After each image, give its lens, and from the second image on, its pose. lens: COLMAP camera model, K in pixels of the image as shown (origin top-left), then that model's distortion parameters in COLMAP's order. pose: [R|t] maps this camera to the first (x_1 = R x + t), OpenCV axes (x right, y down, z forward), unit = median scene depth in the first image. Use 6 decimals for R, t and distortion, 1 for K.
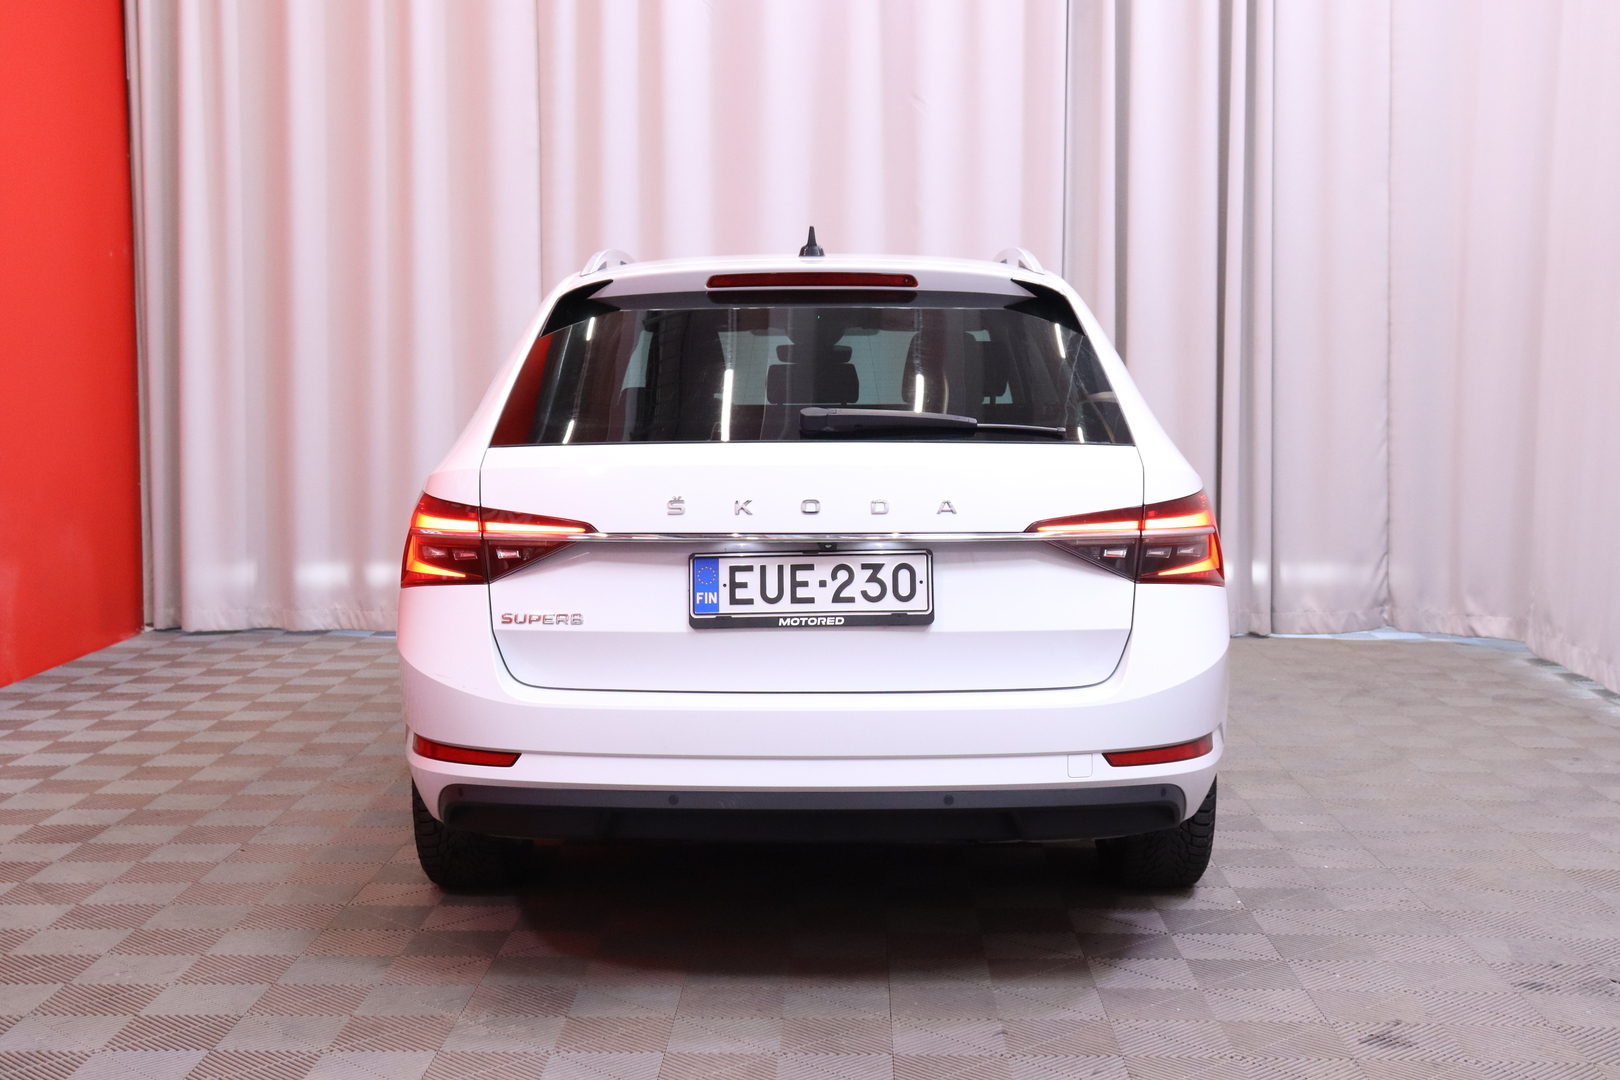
lens RADIAL K [[2096.2, 0, 782.3], [0, 2096.2, 539.7], [0, 0, 1]] dist [0.076843, -0.012183]
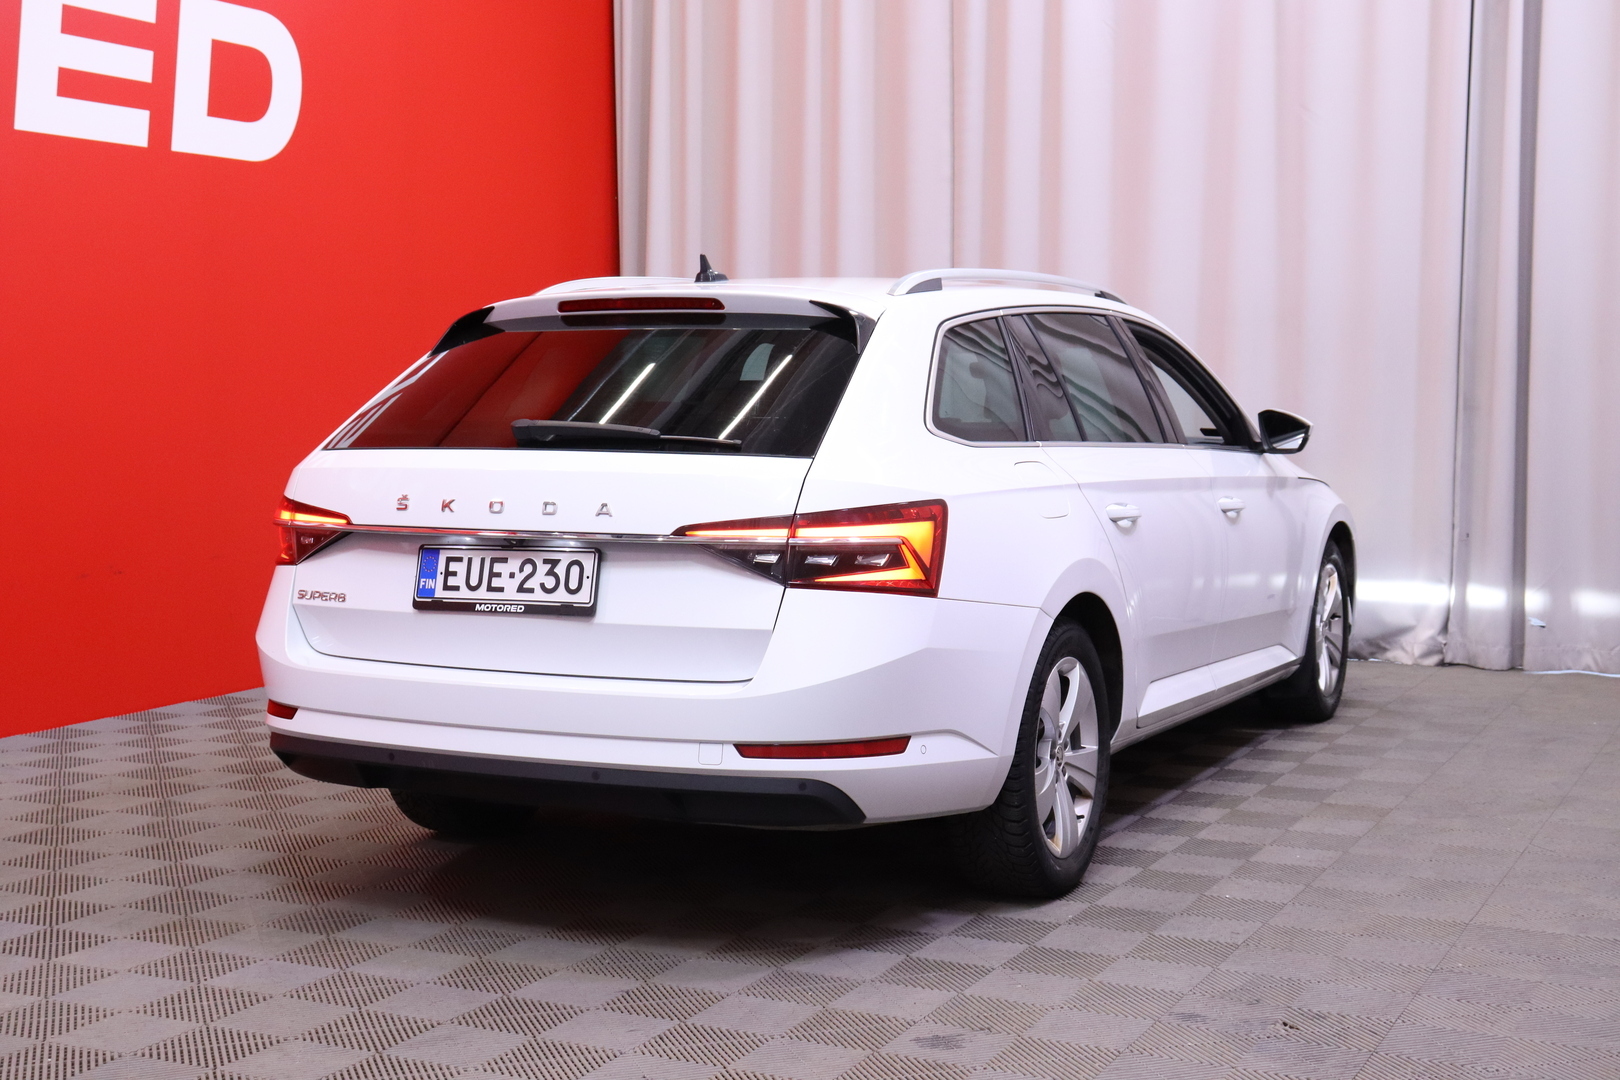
lens RADIAL K [[2096.2, 0, 782.3], [0, 2096.2, 539.7], [0, 0, 1]] dist [0.076843, -0.012183]
pose [[0.903555, 0.033411, -0.427167, 0.629297], [-0.036987, 0.999316, -0.000073, -0.003354], [0.426873, 0.015865, 0.904173, 0.042727]]
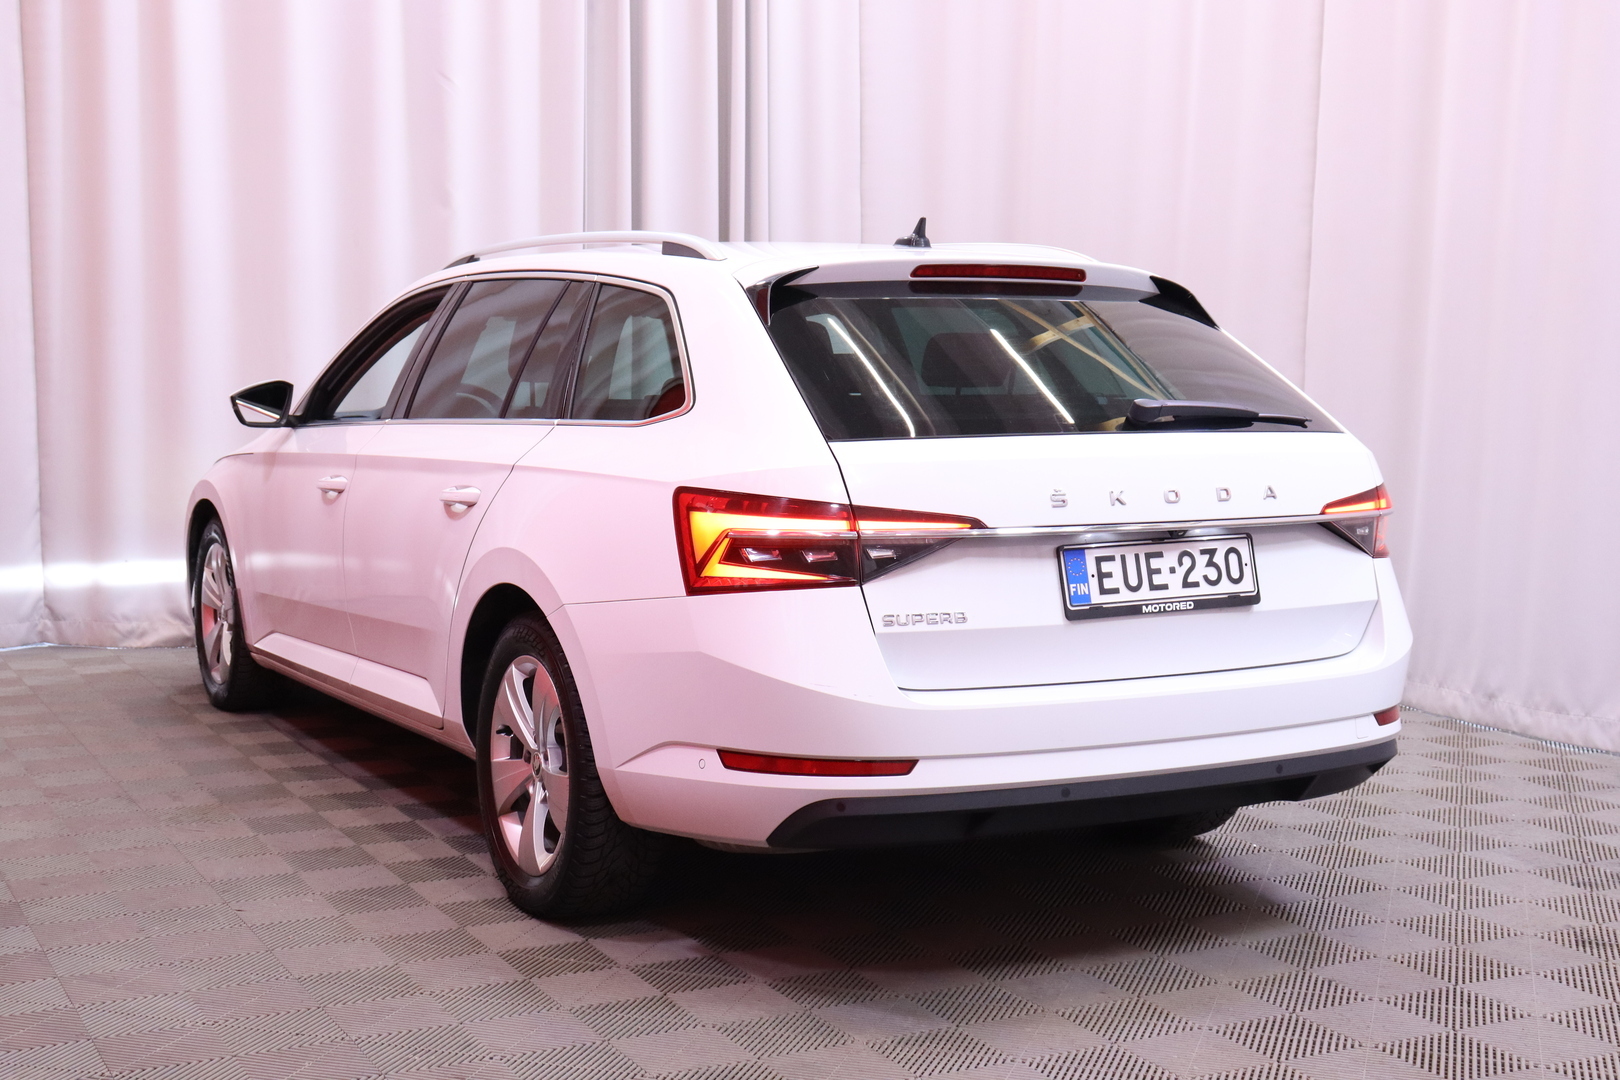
lens RADIAL K [[2096.2, 0, 782.3], [0, 2096.2, 539.7], [0, 0, 1]] dist [0.076843, -0.012183]
pose [[0.874078, -0.035194, 0.484509, -0.644871], [0.032850, 0.999371, 0.013328, -0.013881], [-0.484674, 0.004266, 0.874685, 0.190823]]
